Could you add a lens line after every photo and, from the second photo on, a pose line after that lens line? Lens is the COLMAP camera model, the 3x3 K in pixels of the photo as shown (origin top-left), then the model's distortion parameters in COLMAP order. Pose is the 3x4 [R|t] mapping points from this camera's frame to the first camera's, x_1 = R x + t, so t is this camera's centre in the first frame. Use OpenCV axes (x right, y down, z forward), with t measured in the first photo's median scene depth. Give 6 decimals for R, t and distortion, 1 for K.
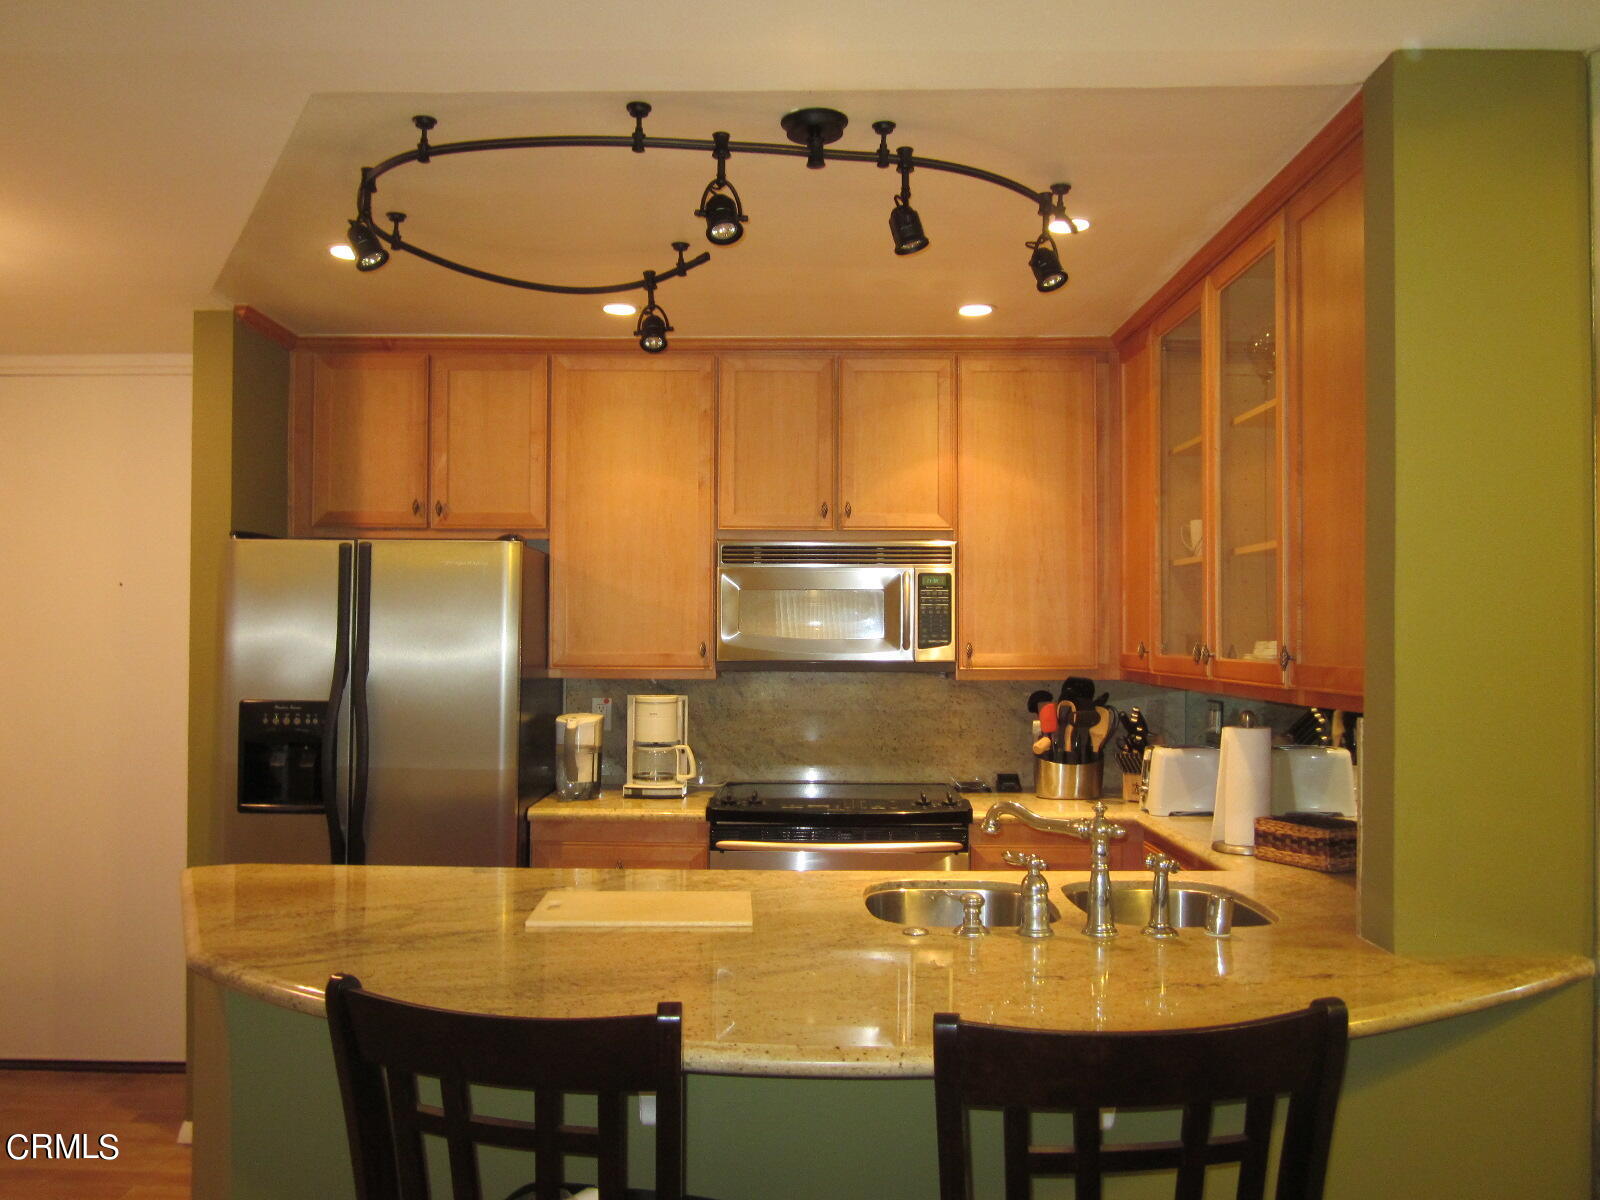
lens RADIAL K [[1341.0, 0, 797.7], [0, 1341.0, 595.5], [0, 0, 1]] dist [-0.034566, 0.009654]
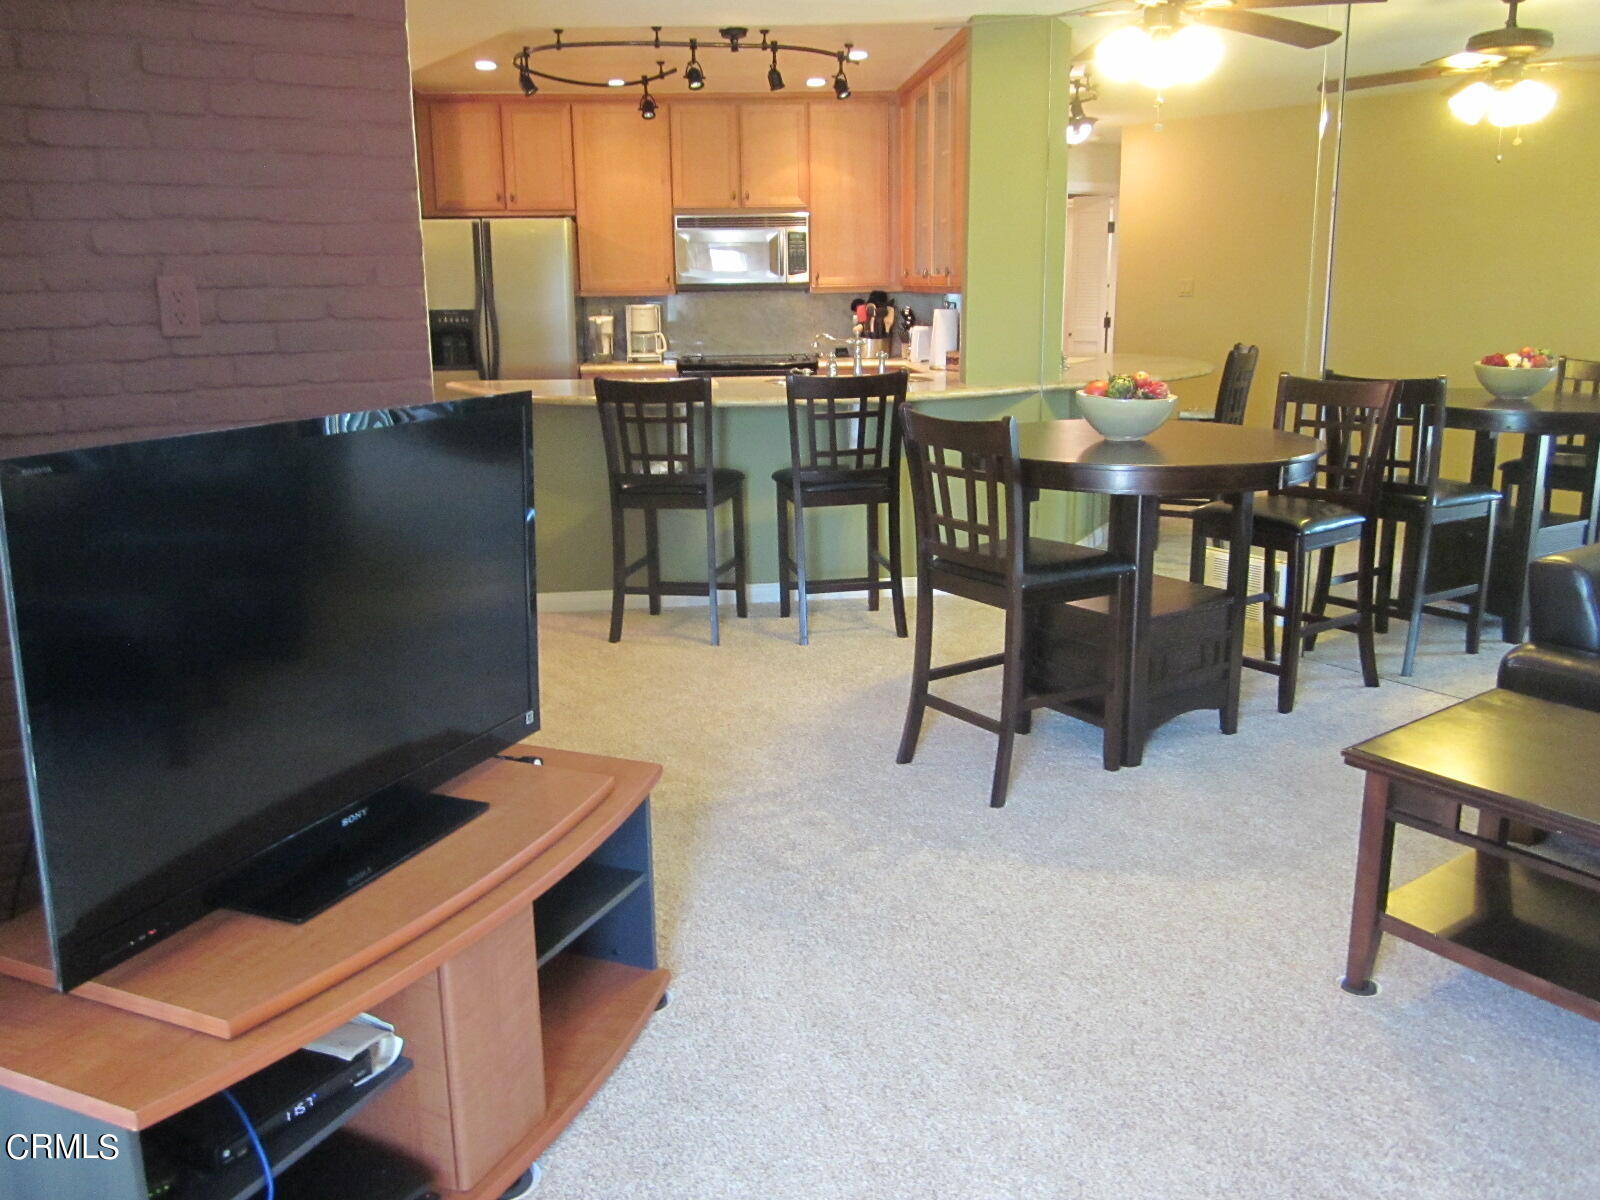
lens RADIAL K [[1341.0, 0, 797.7], [0, 1341.0, 595.5], [0, 0, 1]] dist [-0.034566, 0.009654]
pose [[0.996353, -0.036588, 0.077079, -0.052235], [0.015691, 0.966555, 0.255980, -0.004476], [-0.083867, -0.253837, 0.963604, -0.843985]]
